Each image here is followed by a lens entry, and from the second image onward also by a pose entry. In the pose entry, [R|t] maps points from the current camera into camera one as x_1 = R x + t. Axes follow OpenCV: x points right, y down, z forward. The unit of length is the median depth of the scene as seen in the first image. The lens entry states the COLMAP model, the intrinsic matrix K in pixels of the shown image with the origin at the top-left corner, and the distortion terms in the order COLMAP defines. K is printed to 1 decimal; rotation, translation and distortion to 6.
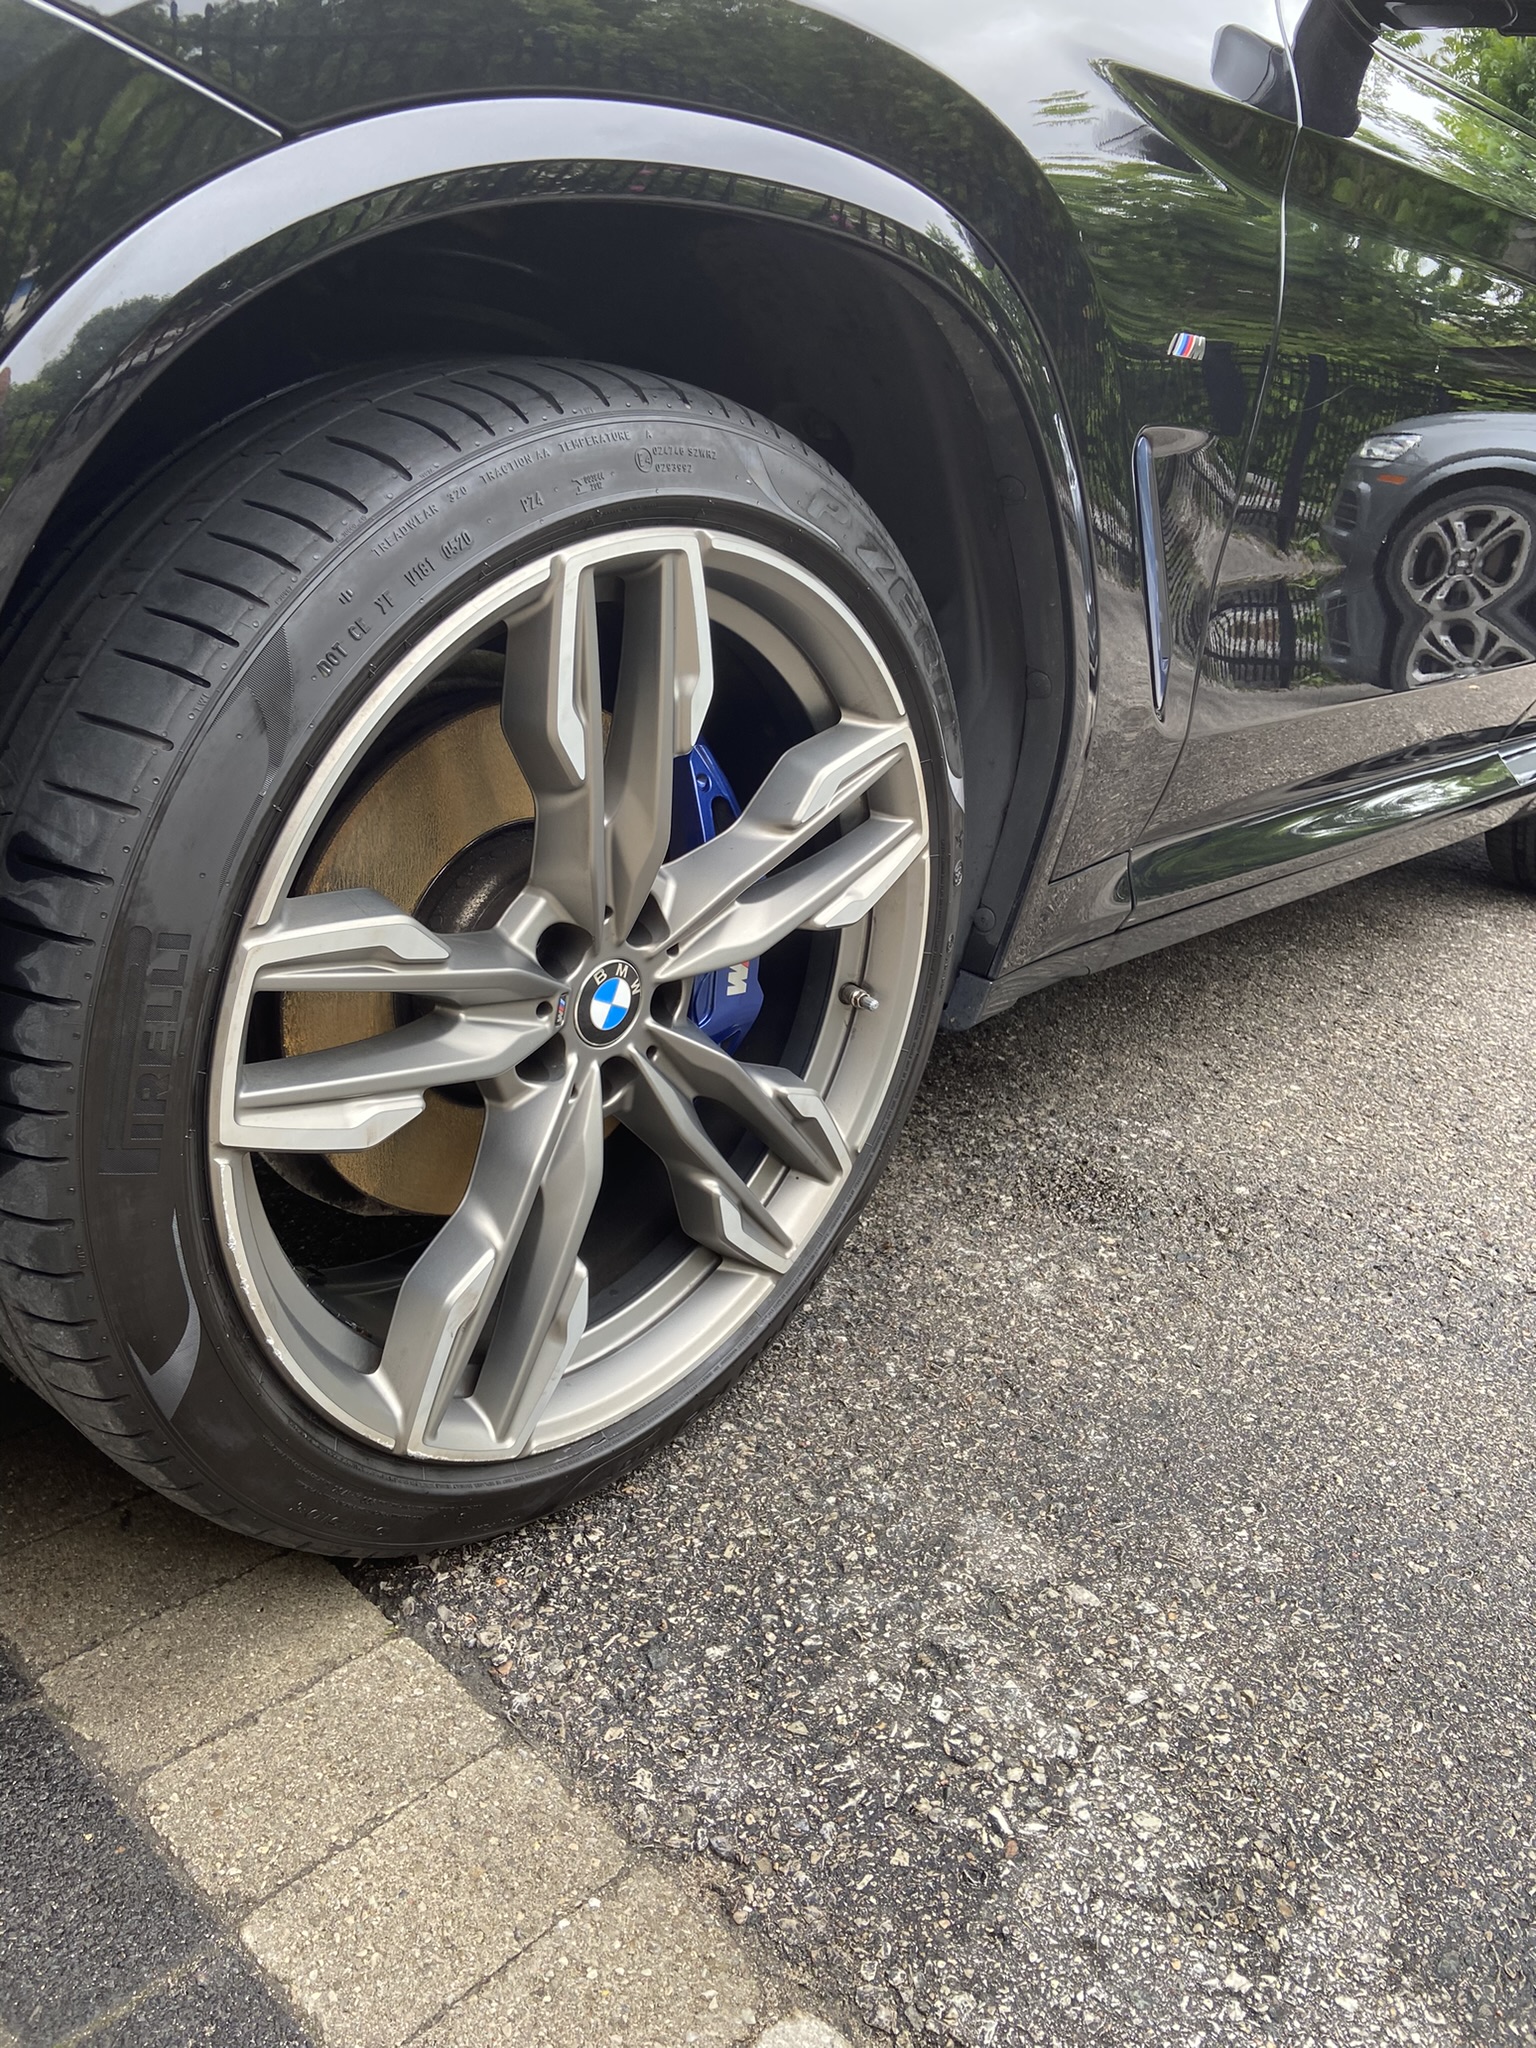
lens RADIAL K [[1548.1, 0, 776.3], [0, 1548.1, 992.1], [0, 0, 1]] dist [0.121658, -0.150471]
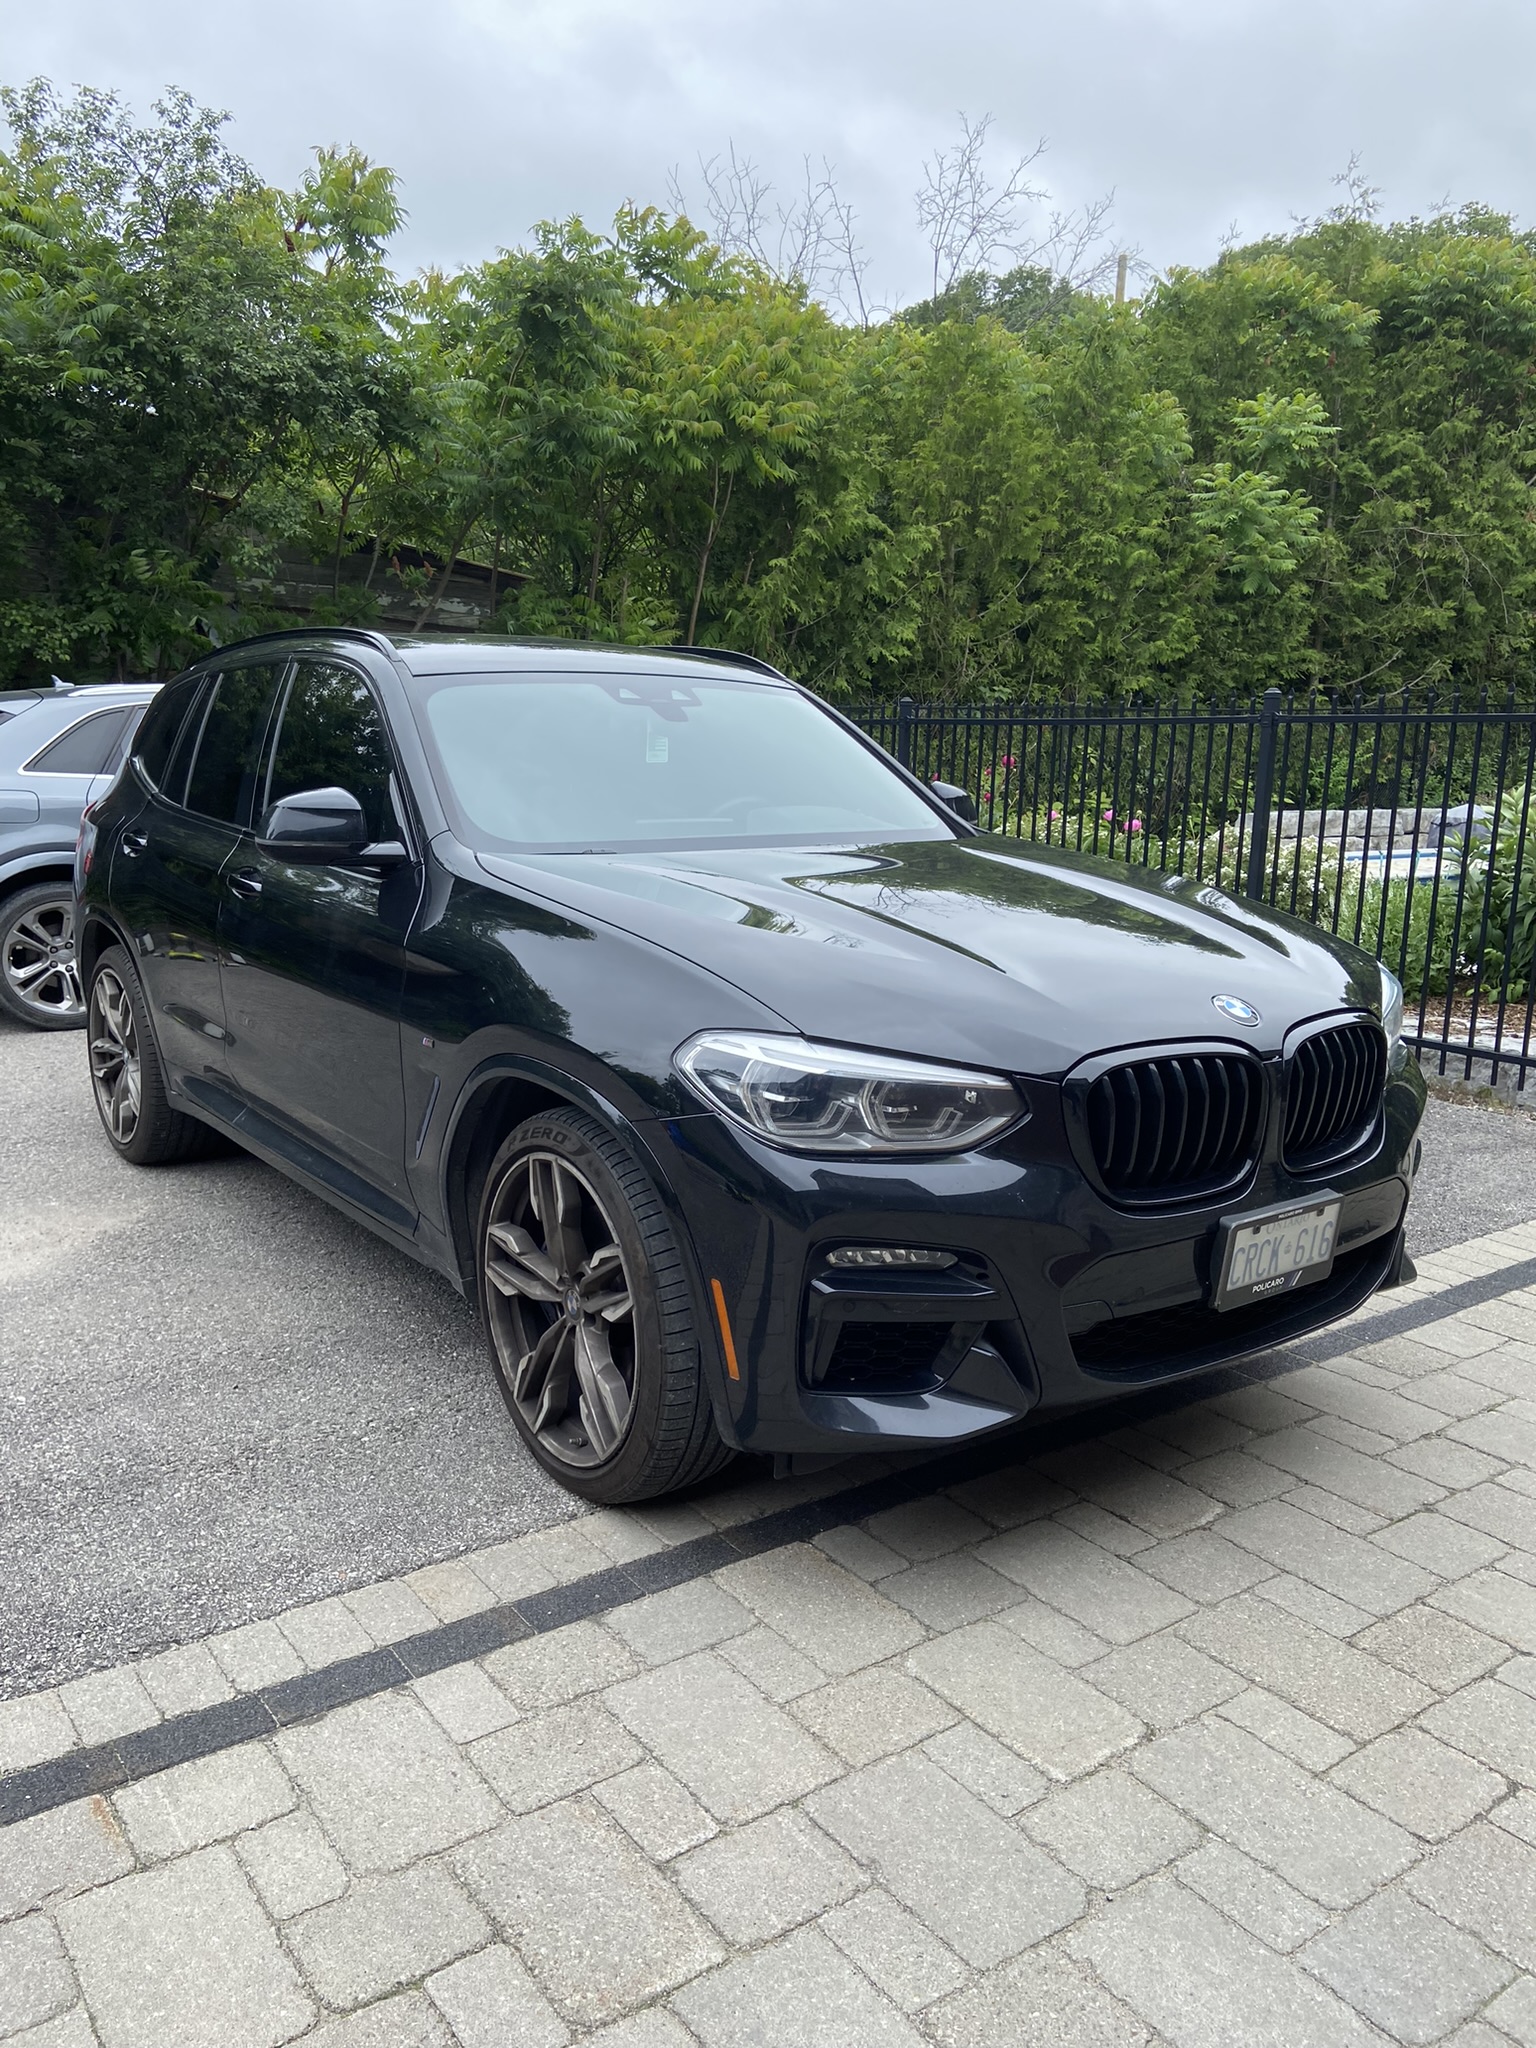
lens RADIAL K [[1548.1, 0, 746.2], [0, 1548.1, 1031.1], [0, 0, 1]] dist [0.121658, -0.150471]
pose [[-0.231905, 0.045107, -0.971692, 2.743753], [-0.342110, 0.931324, 0.124881, -0.987949], [0.910594, 0.361386, -0.200547, 1.747574]]
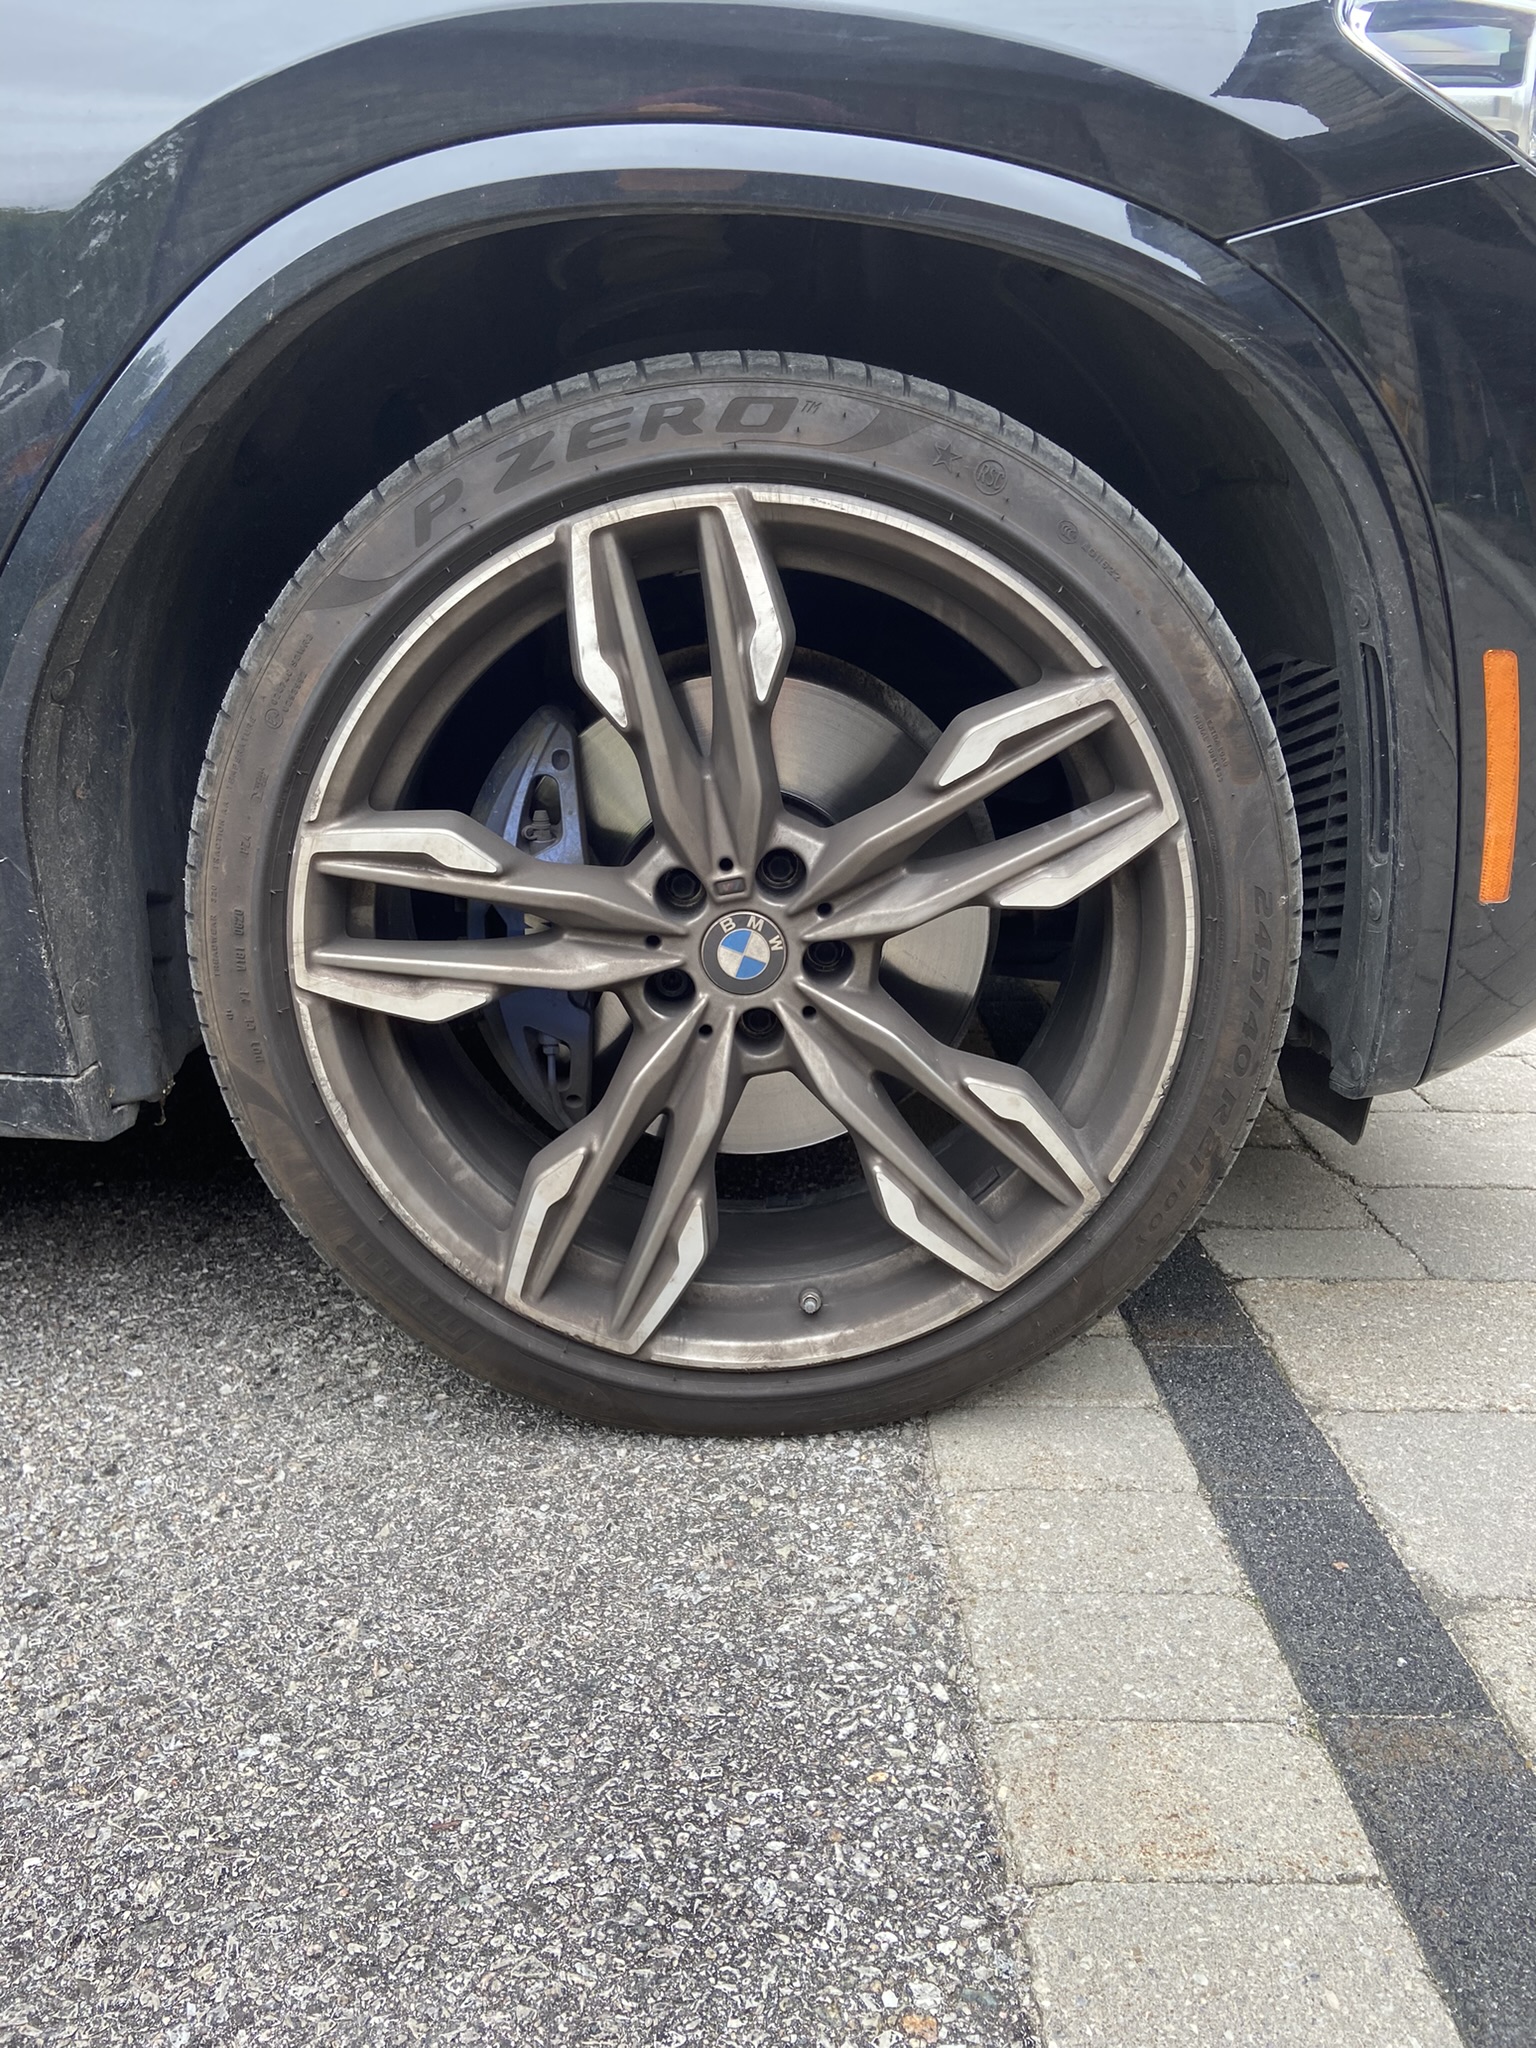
lens RADIAL K [[1548.1, 0, 743.7], [0, 1548.1, 1019.4], [0, 0, 1]] dist [0.121658, -0.150471]
pose [[0.643448, 0.084821, -0.760776, 0.716027], [-0.146353, 0.989140, -0.013500, 0.067561], [0.751370, 0.120028, 0.648874, 0.326682]]
